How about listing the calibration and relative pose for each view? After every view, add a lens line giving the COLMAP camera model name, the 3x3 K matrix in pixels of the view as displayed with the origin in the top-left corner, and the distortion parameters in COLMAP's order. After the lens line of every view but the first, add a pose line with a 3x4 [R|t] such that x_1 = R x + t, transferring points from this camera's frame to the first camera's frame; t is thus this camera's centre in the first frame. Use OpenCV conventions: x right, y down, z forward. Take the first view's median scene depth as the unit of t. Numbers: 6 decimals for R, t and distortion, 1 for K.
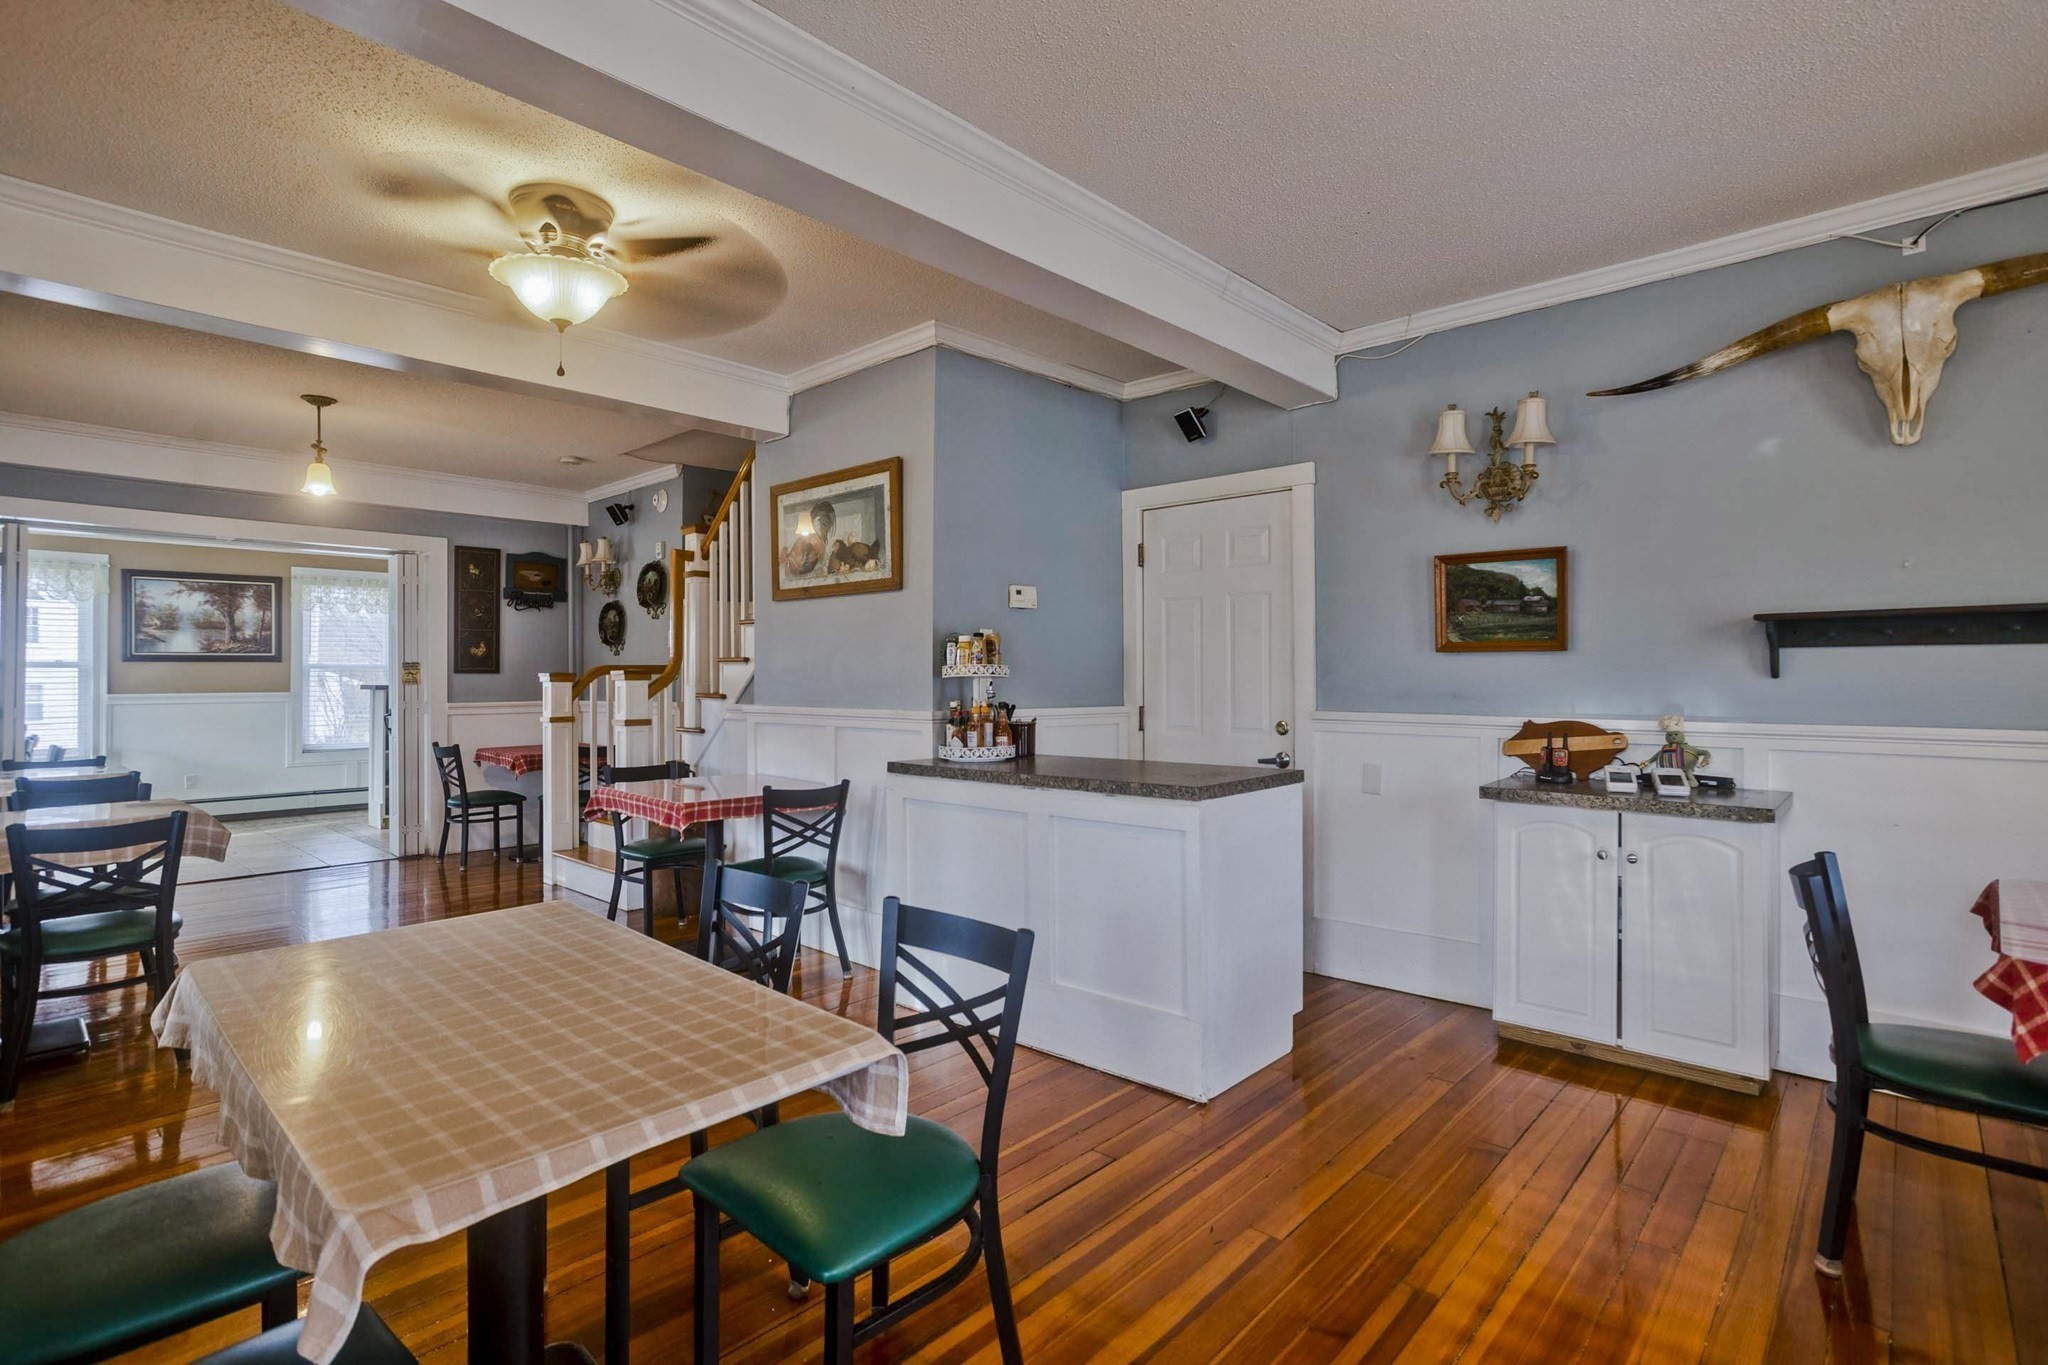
lens RADIAL K [[991.6, 0, 1035.2], [0, 991.6, 666.1], [0, 0, 1]] dist [-0.053643, 0.035561]
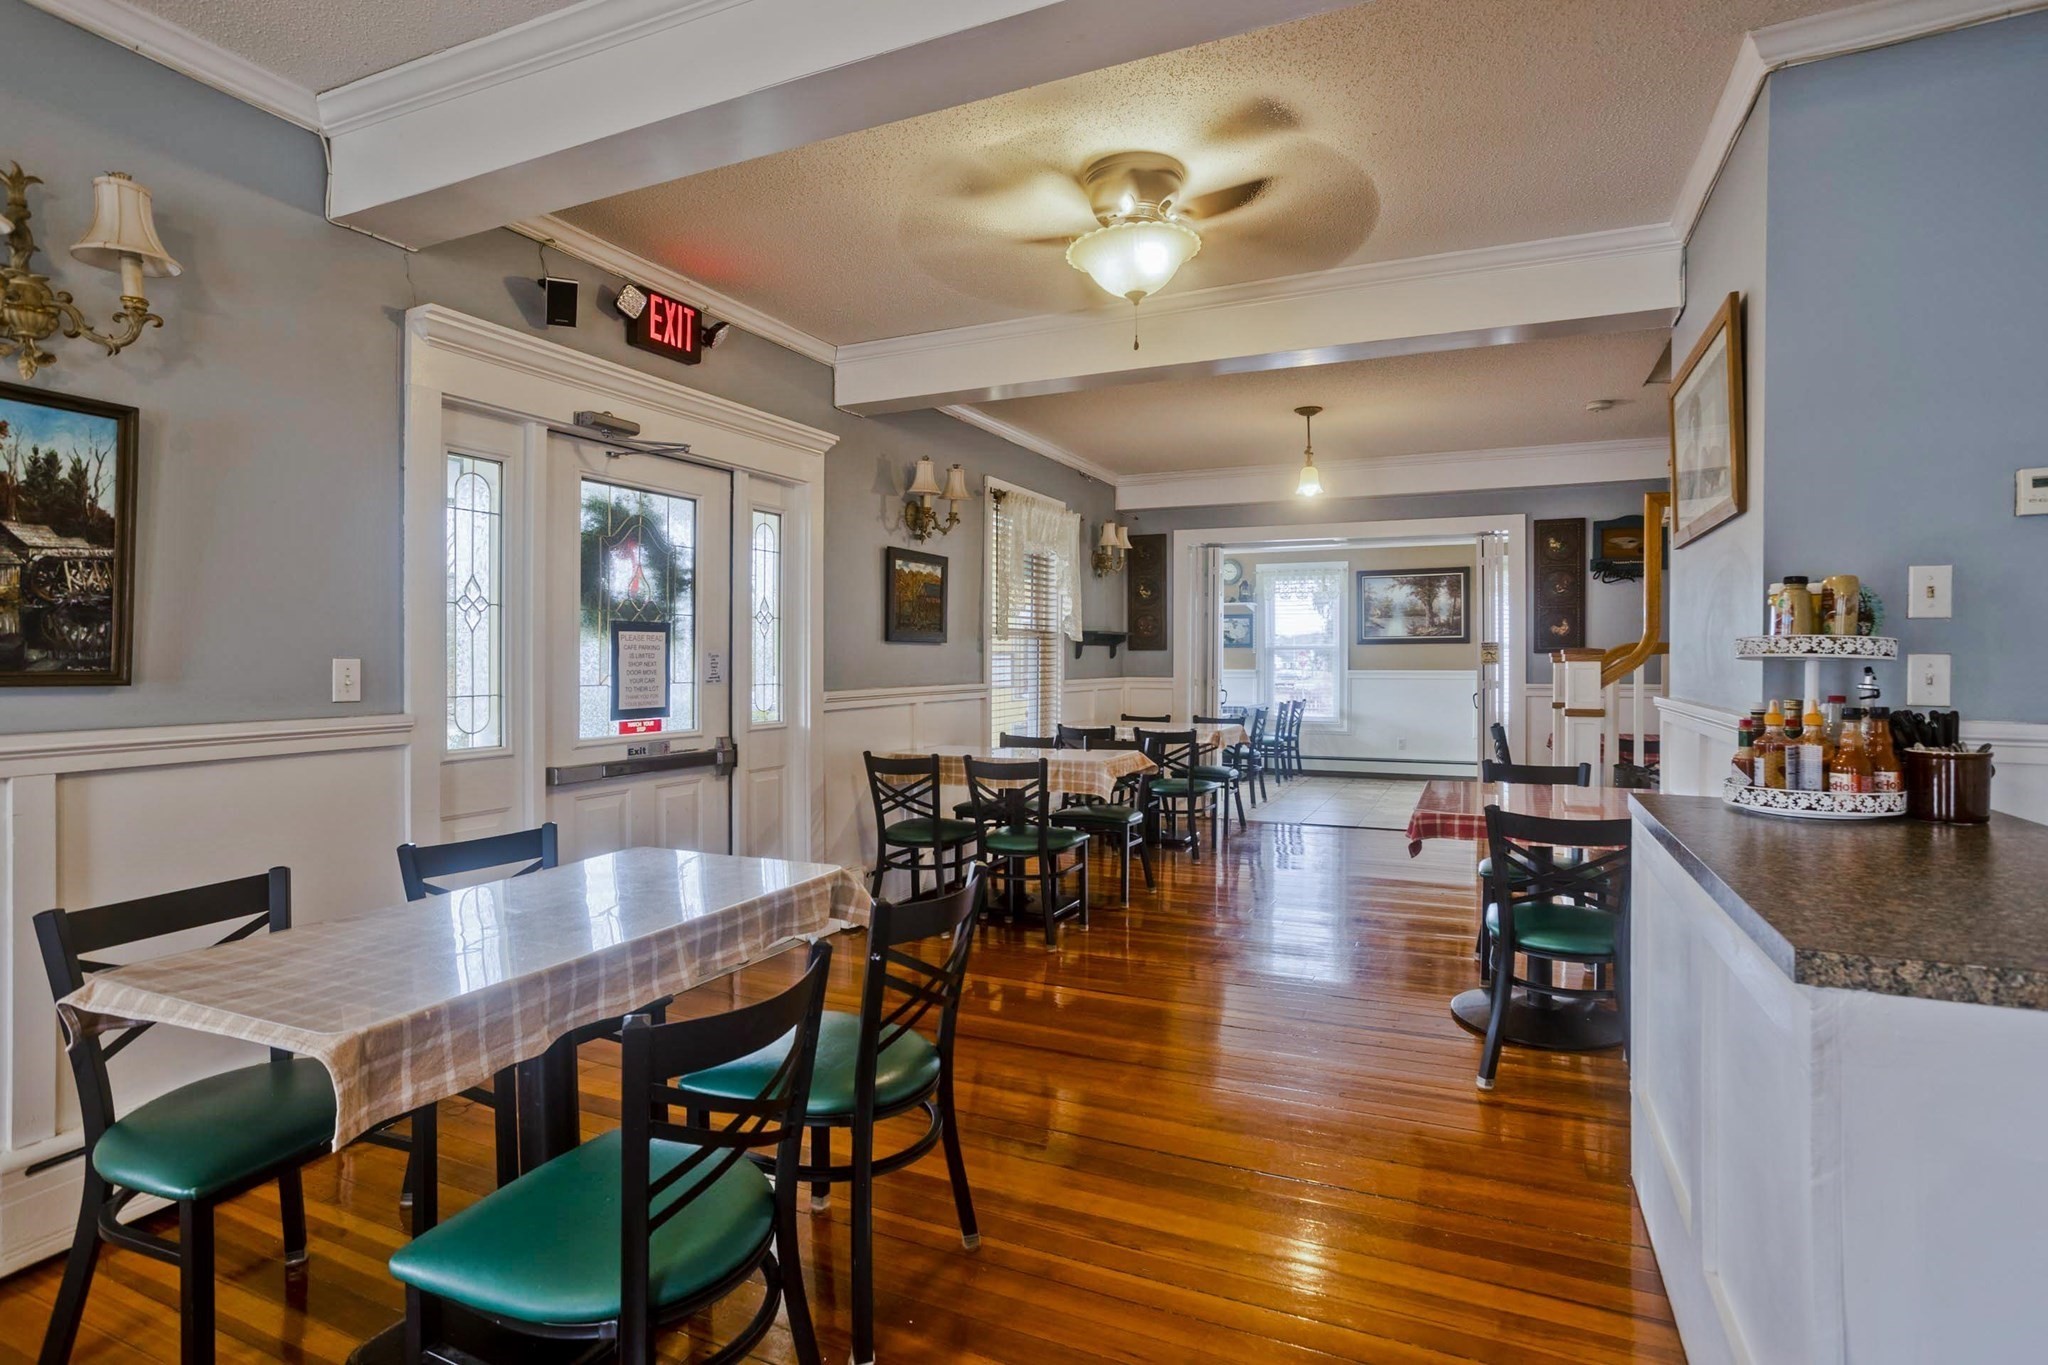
lens RADIAL K [[991.6, 0, 1035.2], [0, 991.6, 666.1], [0, 0, 1]] dist [-0.053643, 0.035561]
pose [[0.297594, 0.009148, -0.954649, 0.271643], [0.011057, 0.999854, 0.013028, 0.003015], [0.954629, -0.014433, 0.297449, 0.372412]]
